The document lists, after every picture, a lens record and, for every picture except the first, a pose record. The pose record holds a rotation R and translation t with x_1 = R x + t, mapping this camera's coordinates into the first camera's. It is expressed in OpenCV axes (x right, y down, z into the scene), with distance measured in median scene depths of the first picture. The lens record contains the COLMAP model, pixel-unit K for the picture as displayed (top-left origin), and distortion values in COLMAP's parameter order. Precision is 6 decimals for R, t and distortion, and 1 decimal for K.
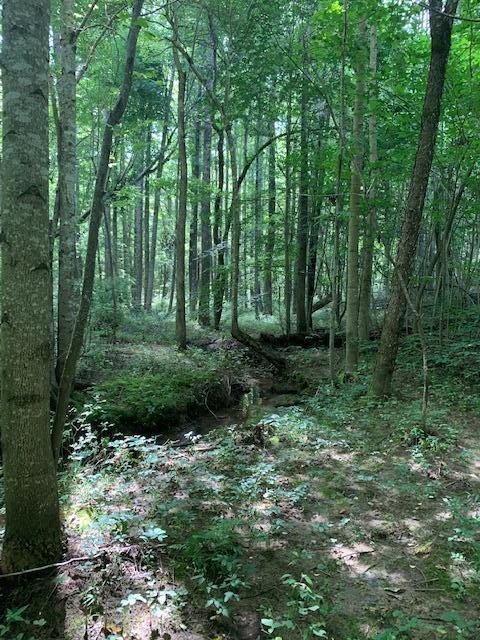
lens RADIAL K [[359.8, 0, 240.0], [0, 359.8, 320.0], [0, 0, 1]] dist [0.001313, 0.000071]
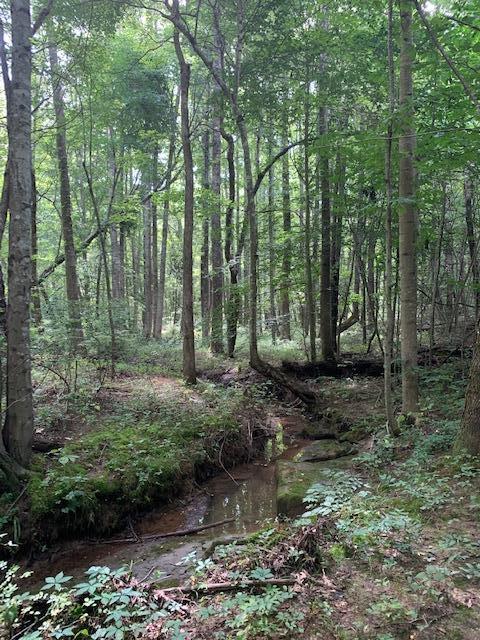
lens RADIAL K [[359.8, 0, 240.0], [0, 359.8, 320.0], [0, 0, 1]] dist [0.001313, 0.000071]
pose [[0.998987, -0.028367, -0.034932, -0.010220], [0.025817, 0.997112, -0.071423, -0.002443], [0.036857, 0.070448, 0.996834, 0.123677]]
